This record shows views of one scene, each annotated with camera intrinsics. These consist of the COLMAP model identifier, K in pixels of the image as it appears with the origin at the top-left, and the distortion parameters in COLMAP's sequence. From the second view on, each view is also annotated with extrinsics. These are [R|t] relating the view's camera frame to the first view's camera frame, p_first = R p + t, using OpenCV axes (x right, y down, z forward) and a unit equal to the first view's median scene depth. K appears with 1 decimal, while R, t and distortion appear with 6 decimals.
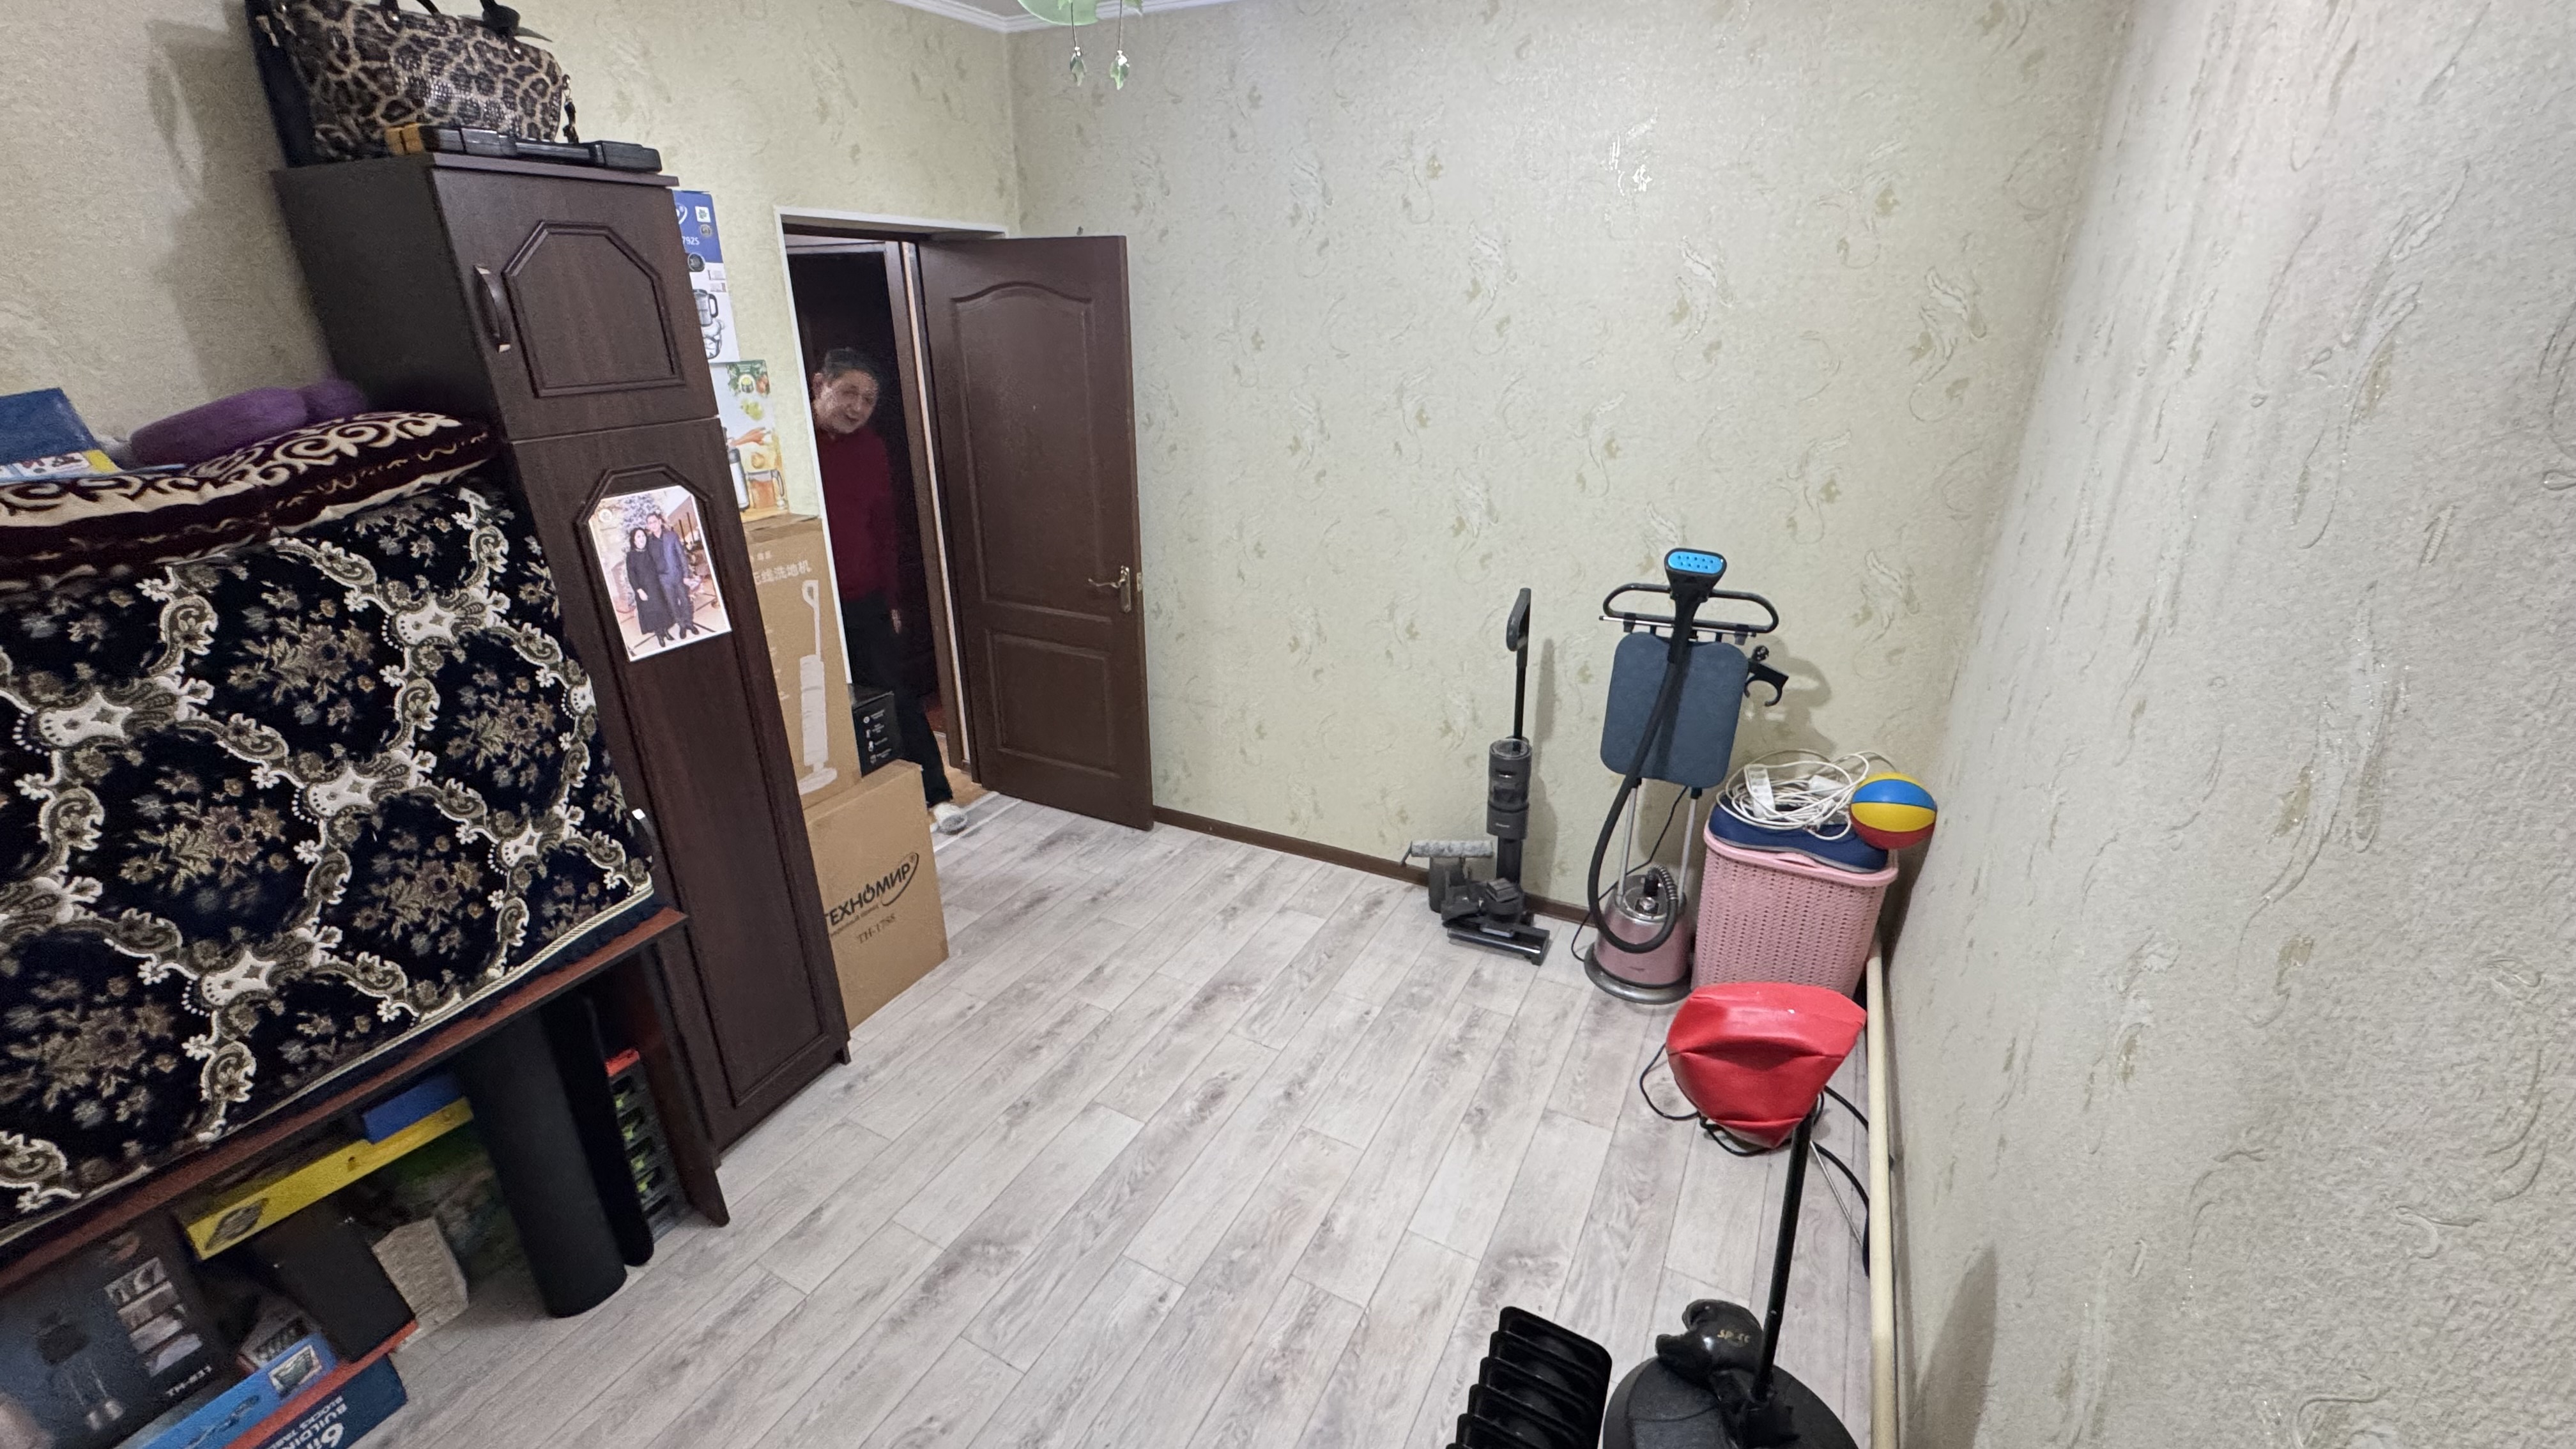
lens RADIAL K [[1027.5, 0, 1288.0], [0, 1027.5, 724.5], [0, 0, 1]] dist [-0.000934, 0.000316]
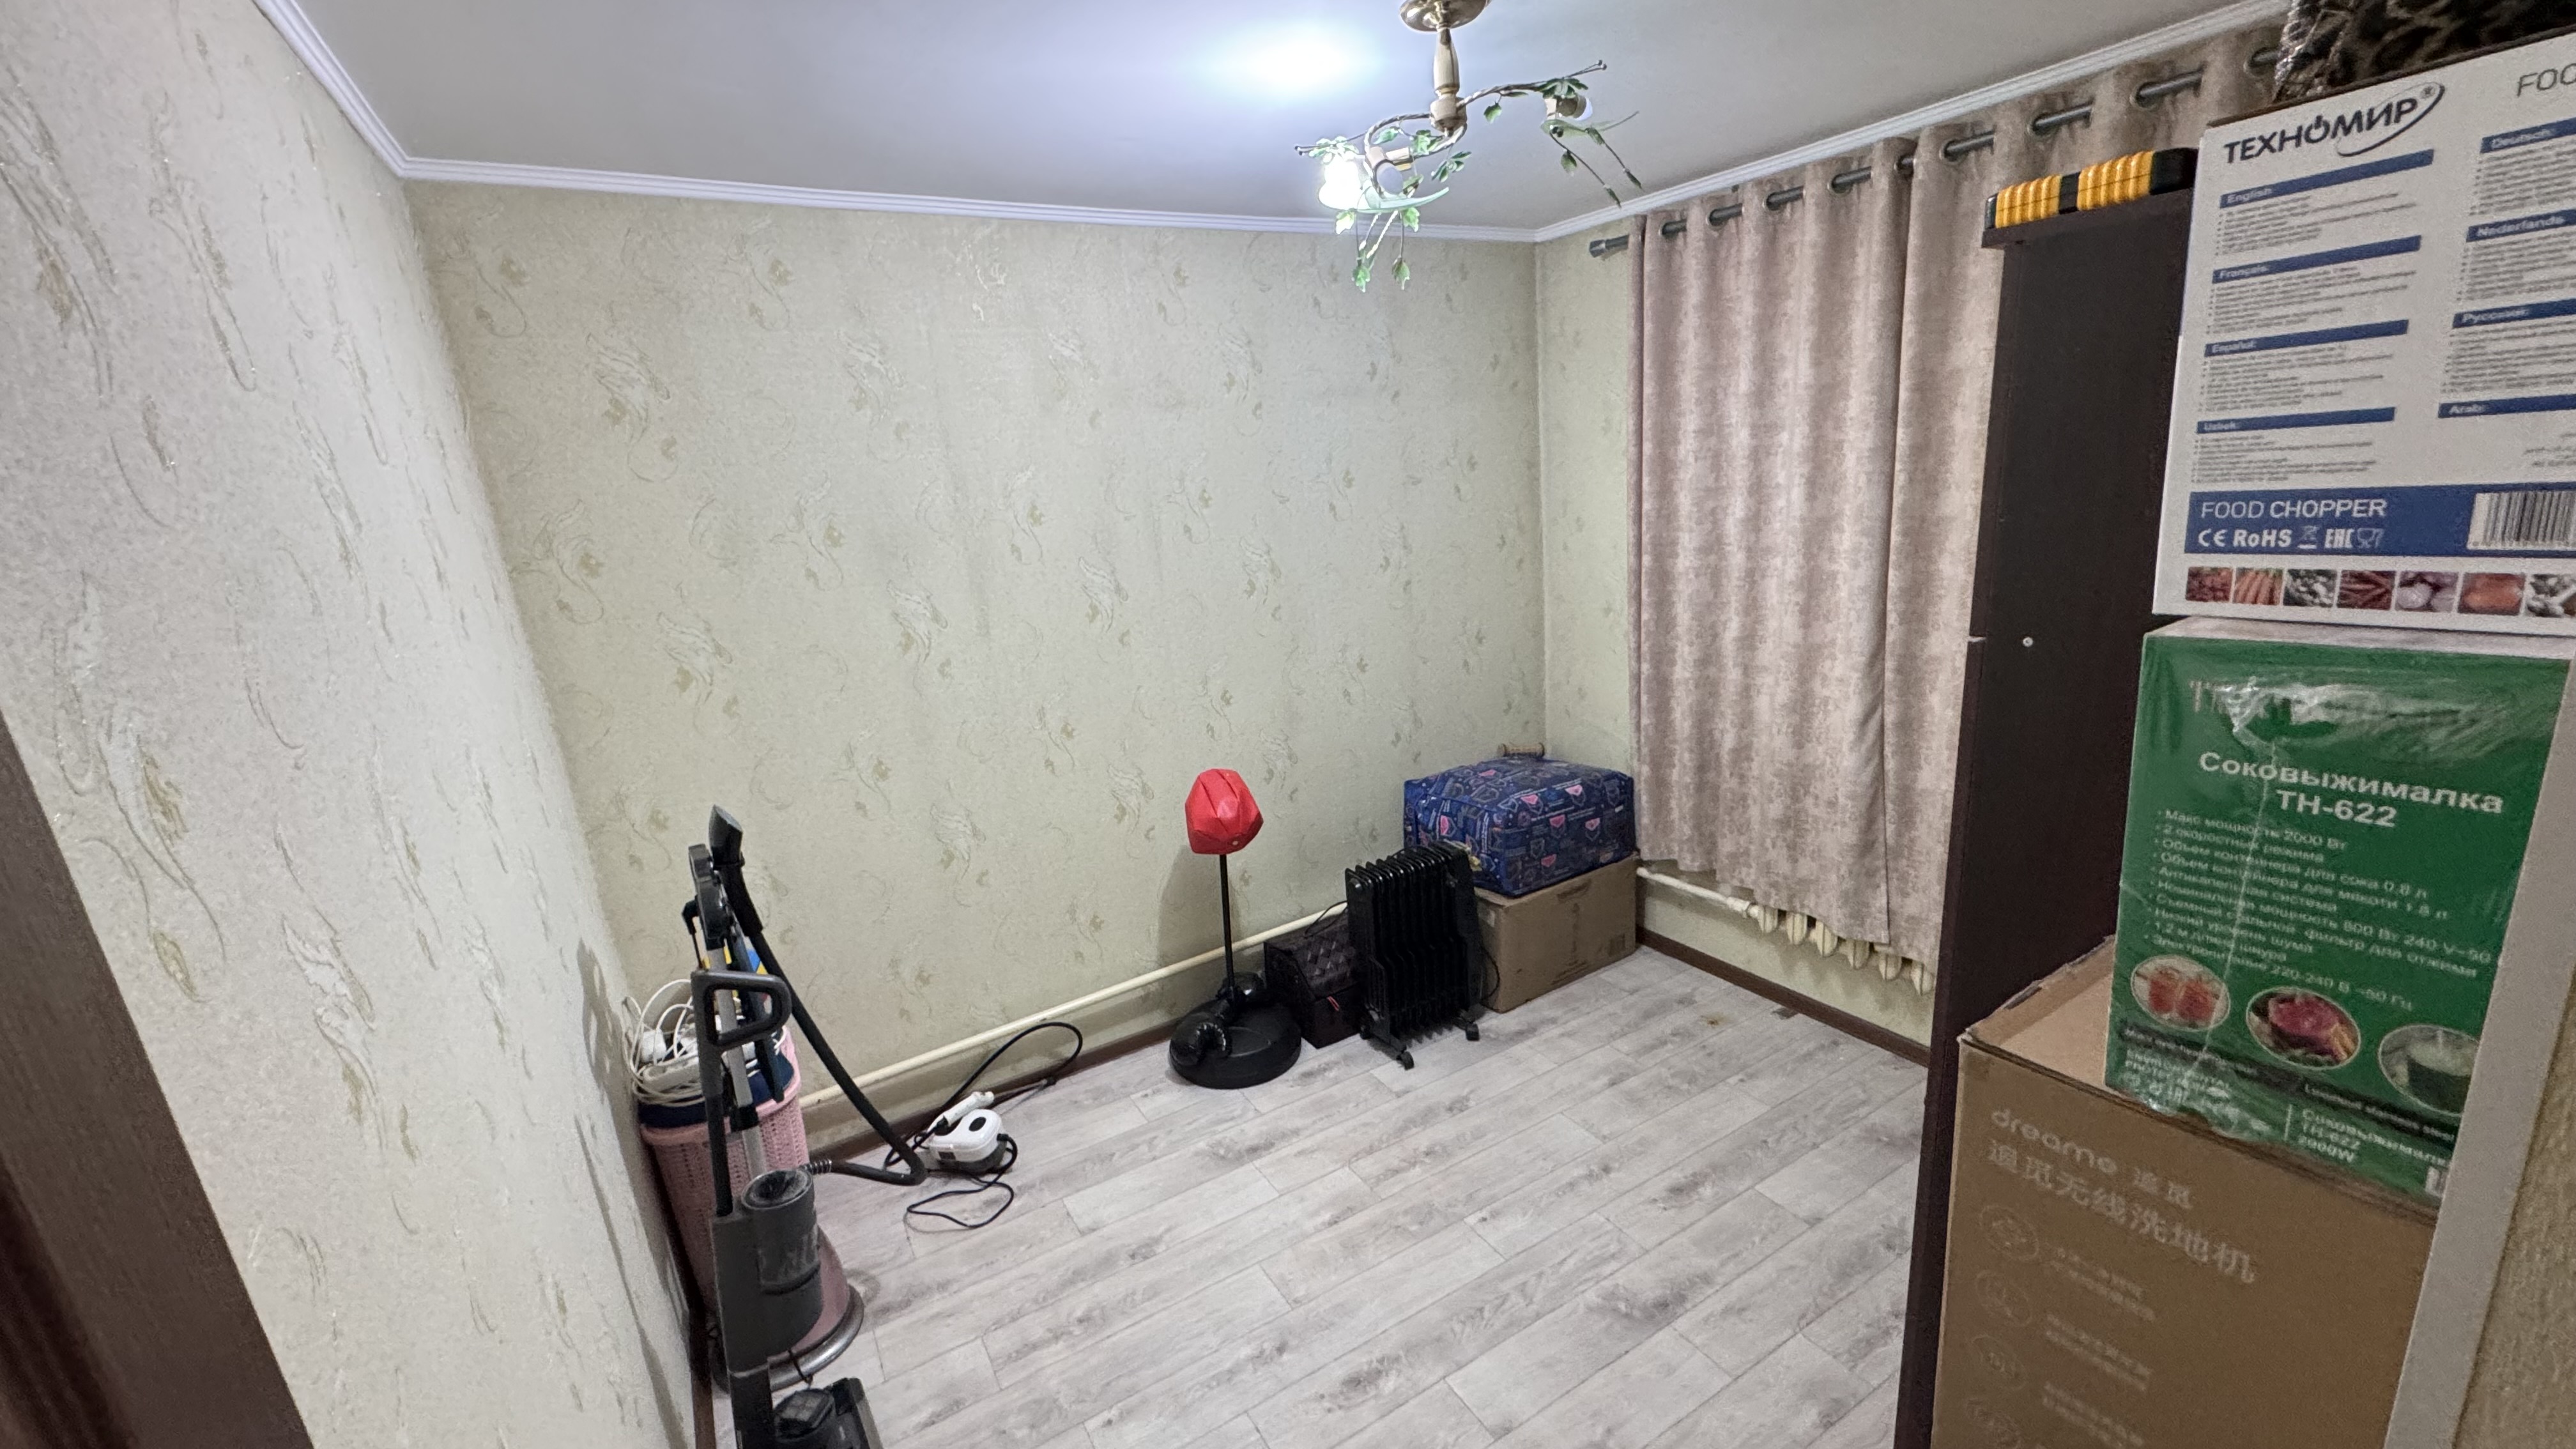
lens RADIAL K [[1027.5, 0, 1288.0], [0, 1027.5, 724.5], [0, 0, 1]] dist [-0.000934, 0.000316]
pose [[-0.849718, -0.061500, 0.523638, -0.485960], [0.279248, 0.789933, 0.545918, -0.604806], [-0.447213, 0.610101, -0.654047, 1.404799]]
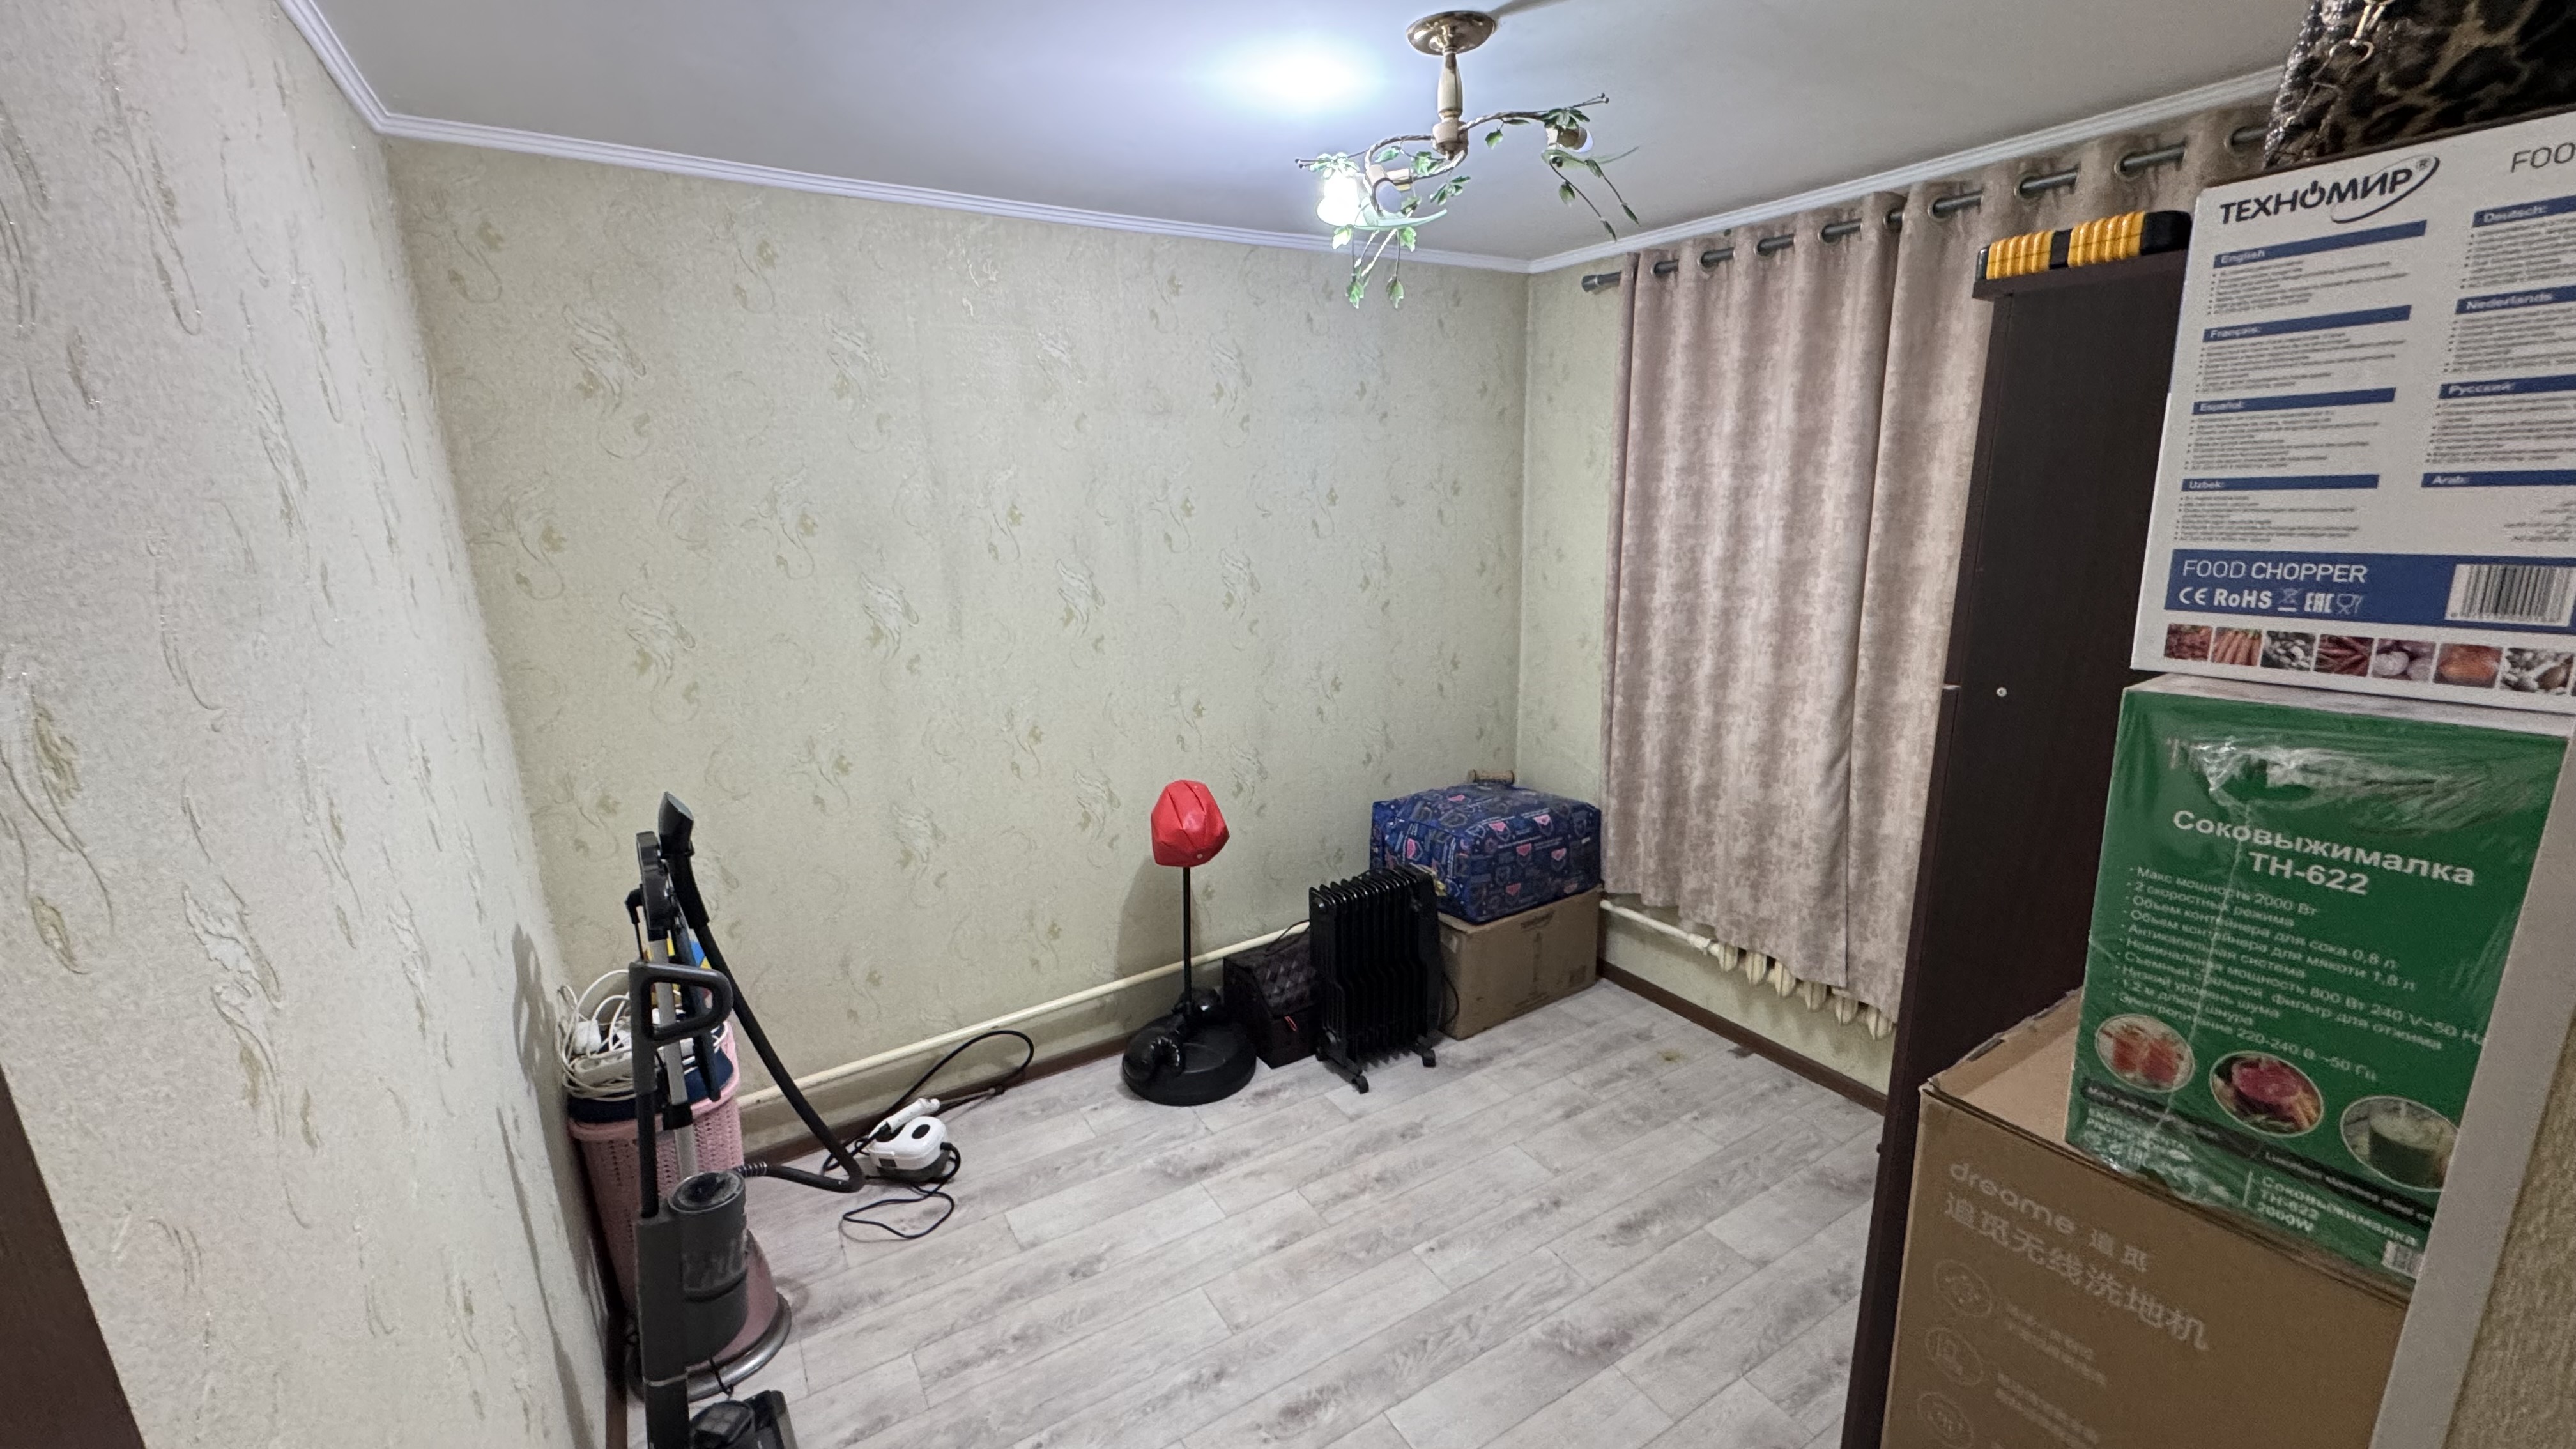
lens RADIAL K [[1027.5, 0, 1288.0], [0, 1027.5, 724.5], [0, 0, 1]] dist [-0.000934, 0.000316]
pose [[-0.859609, -0.096571, 0.501743, -0.481636], [0.223980, 0.811381, 0.539901, -0.598287], [-0.459243, 0.576485, -0.675841, 1.398967]]
